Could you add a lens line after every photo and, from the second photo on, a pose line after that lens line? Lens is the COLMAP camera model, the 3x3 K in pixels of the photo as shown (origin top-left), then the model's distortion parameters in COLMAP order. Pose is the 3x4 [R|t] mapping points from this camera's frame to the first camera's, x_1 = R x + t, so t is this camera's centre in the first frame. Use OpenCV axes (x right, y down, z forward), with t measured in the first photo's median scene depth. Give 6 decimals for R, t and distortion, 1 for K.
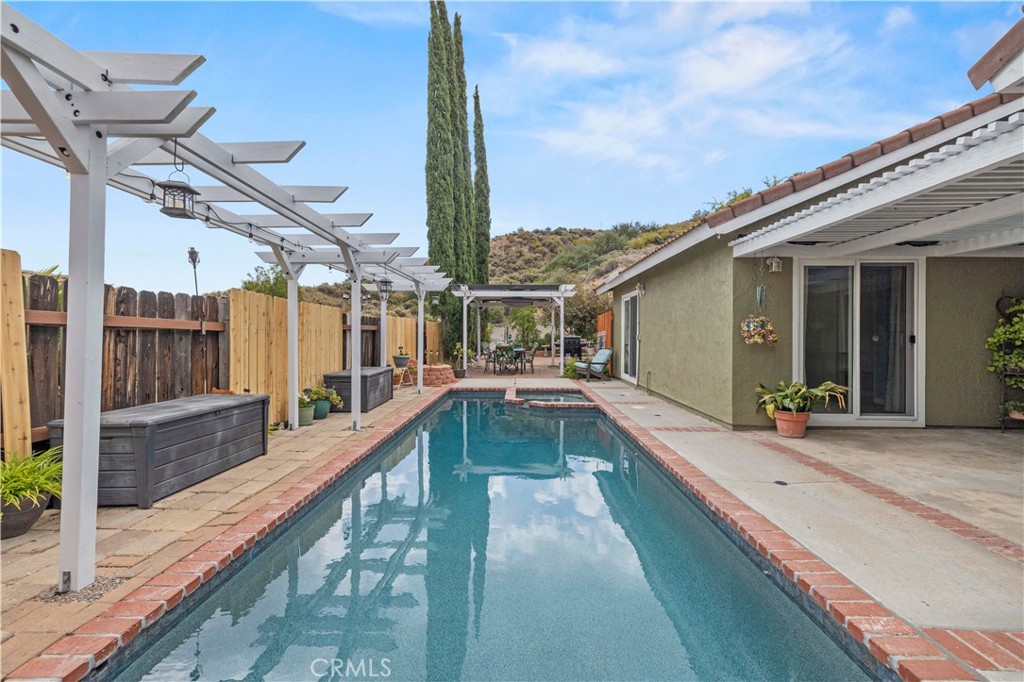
lens RADIAL K [[436.0, 0, 498.2], [0, 436.0, 332.4], [0, 0, 1]] dist [-0.000908, 0.000176]
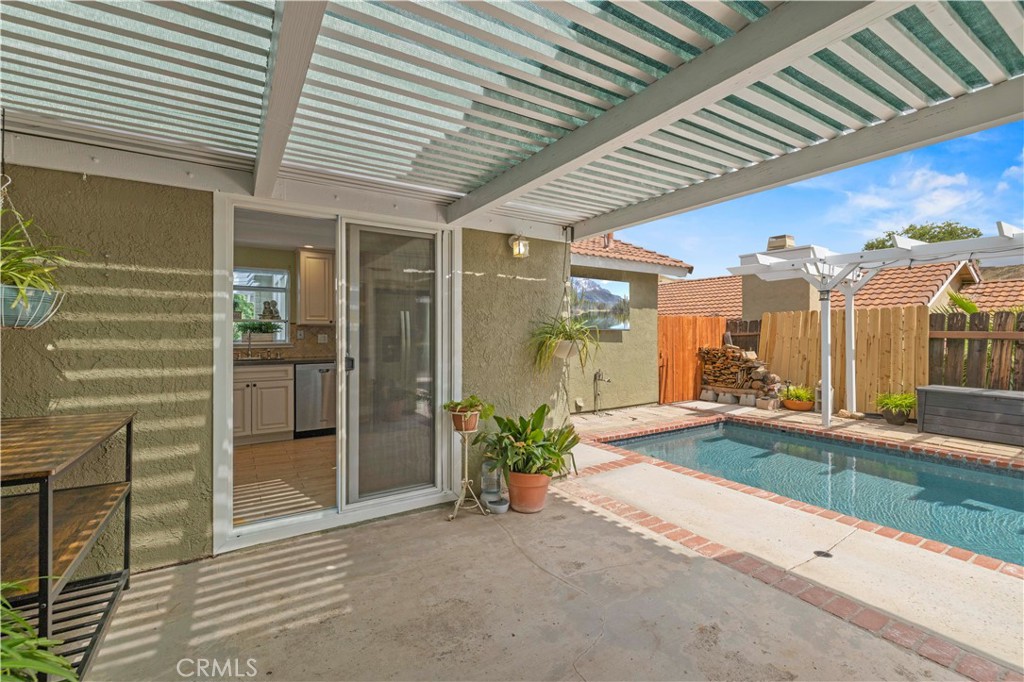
lens RADIAL K [[436.0, 0, 498.2], [0, 436.0, 332.4], [0, 0, 1]] dist [-0.000908, 0.000176]
pose [[-0.834679, -0.002313, -0.550732, 1.022813], [0.004587, 0.999927, -0.011151, -0.018226], [0.550718, -0.011833, -0.834608, 0.885479]]
